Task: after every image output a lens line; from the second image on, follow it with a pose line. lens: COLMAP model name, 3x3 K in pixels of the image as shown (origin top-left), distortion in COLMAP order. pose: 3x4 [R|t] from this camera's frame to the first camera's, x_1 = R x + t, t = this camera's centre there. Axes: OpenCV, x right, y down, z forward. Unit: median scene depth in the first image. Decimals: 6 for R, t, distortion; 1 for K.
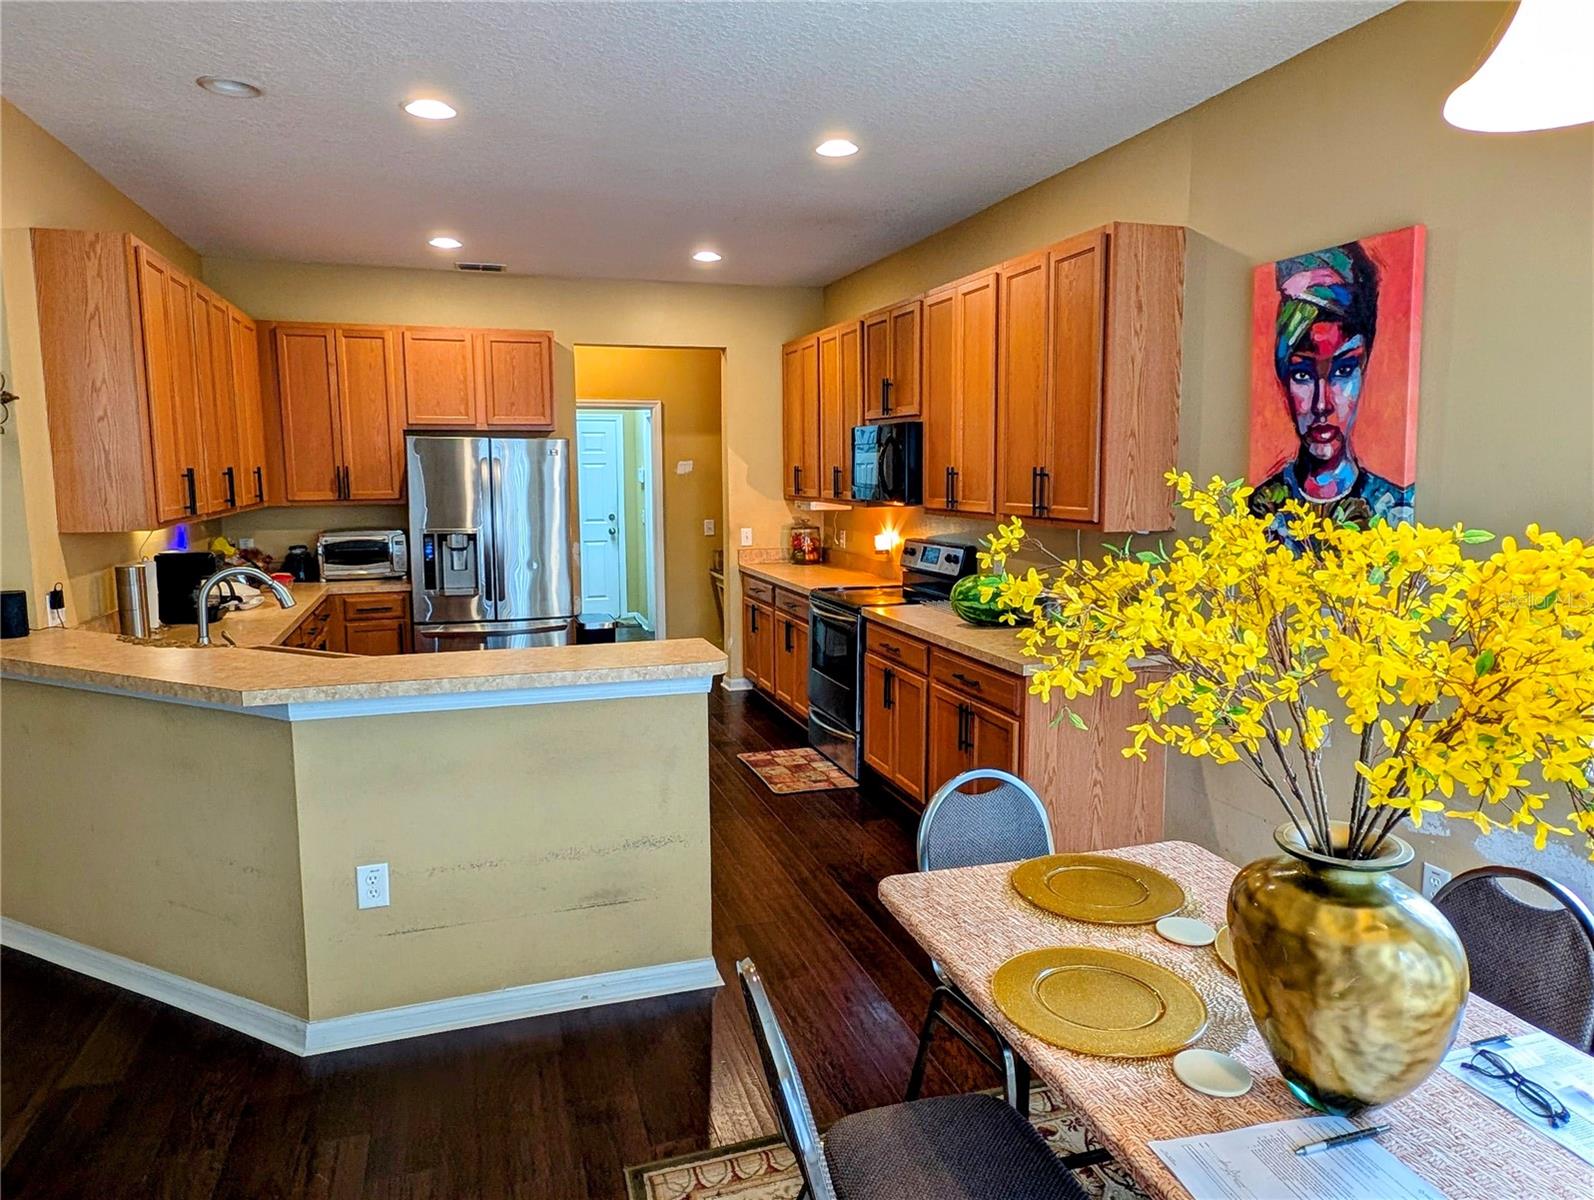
lens RADIAL K [[1027.1, 0, 802.5], [0, 1027.1, 598.6], [0, 0, 1]] dist [0.005735, -0.003577]
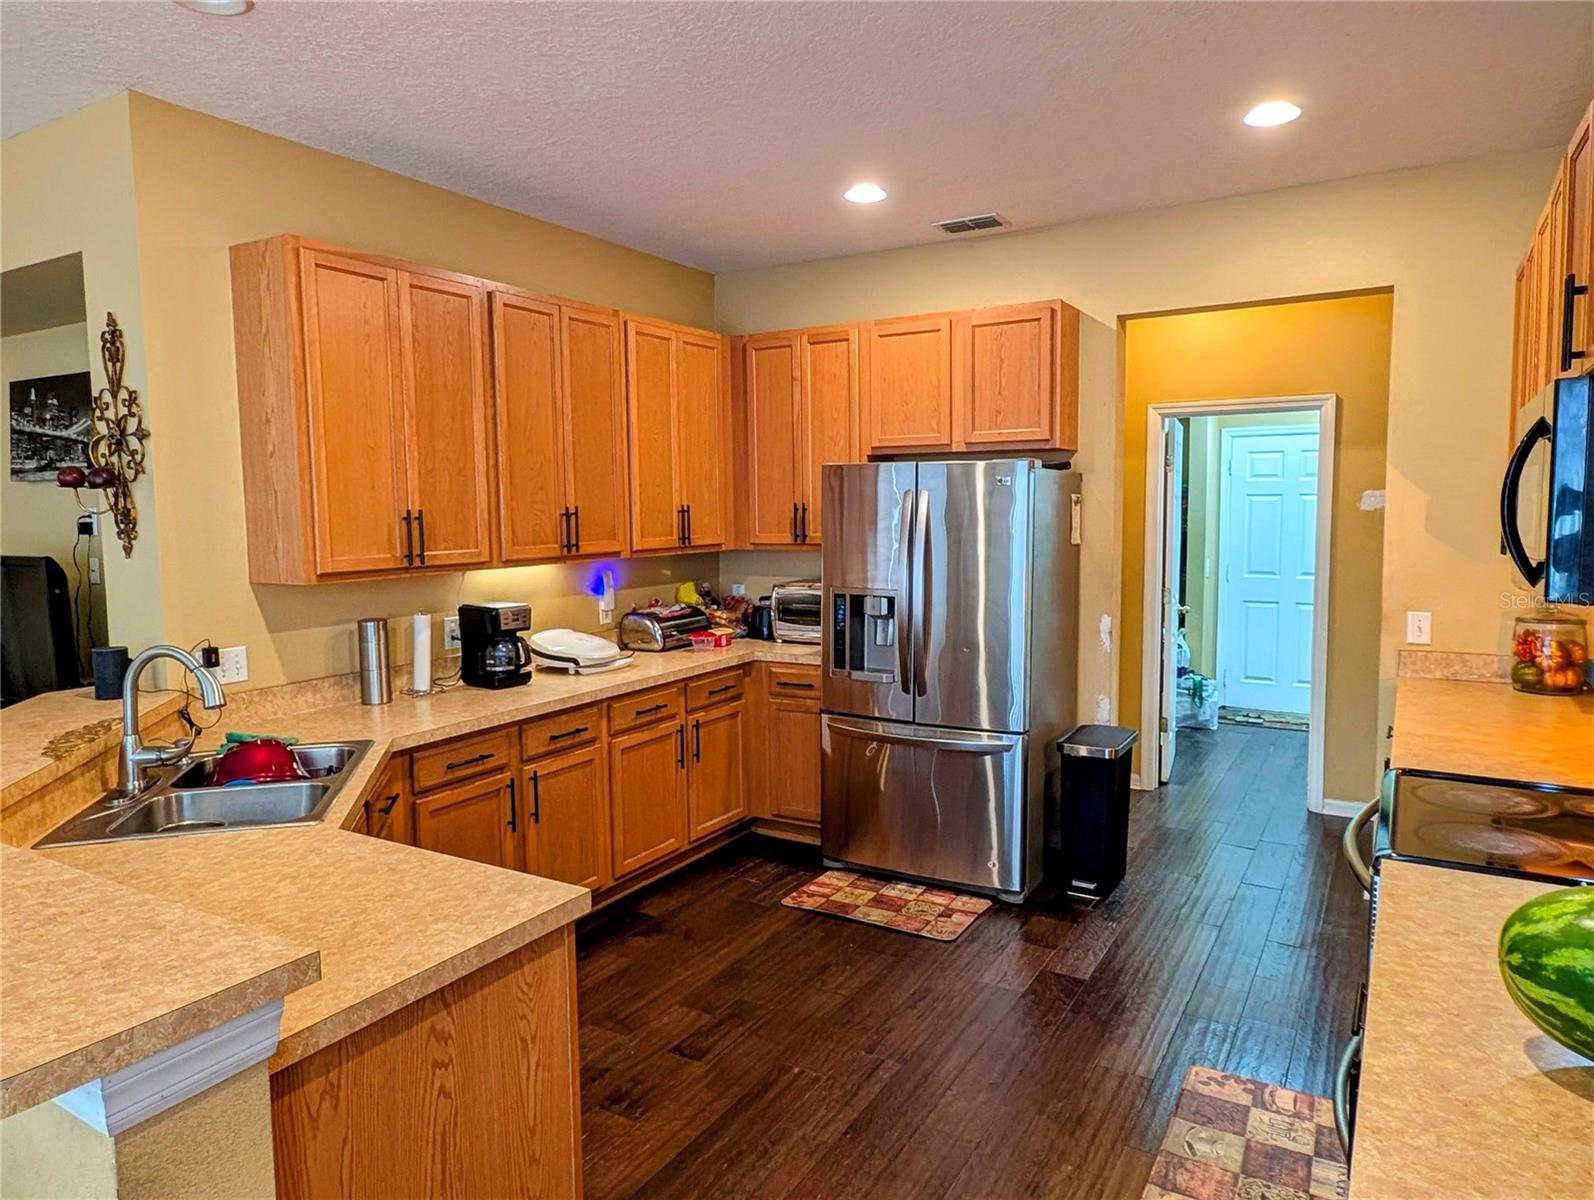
lens RADIAL K [[1027.1, 0, 792.4], [0, 1027.1, 595.2], [0, 0, 1]] dist [0.005735, -0.003577]
pose [[0.654732, 0.064278, -0.753123, 0.164352], [-0.088431, 0.996049, 0.008134, -0.062721], [0.750670, 0.061273, 0.657830, 0.468103]]
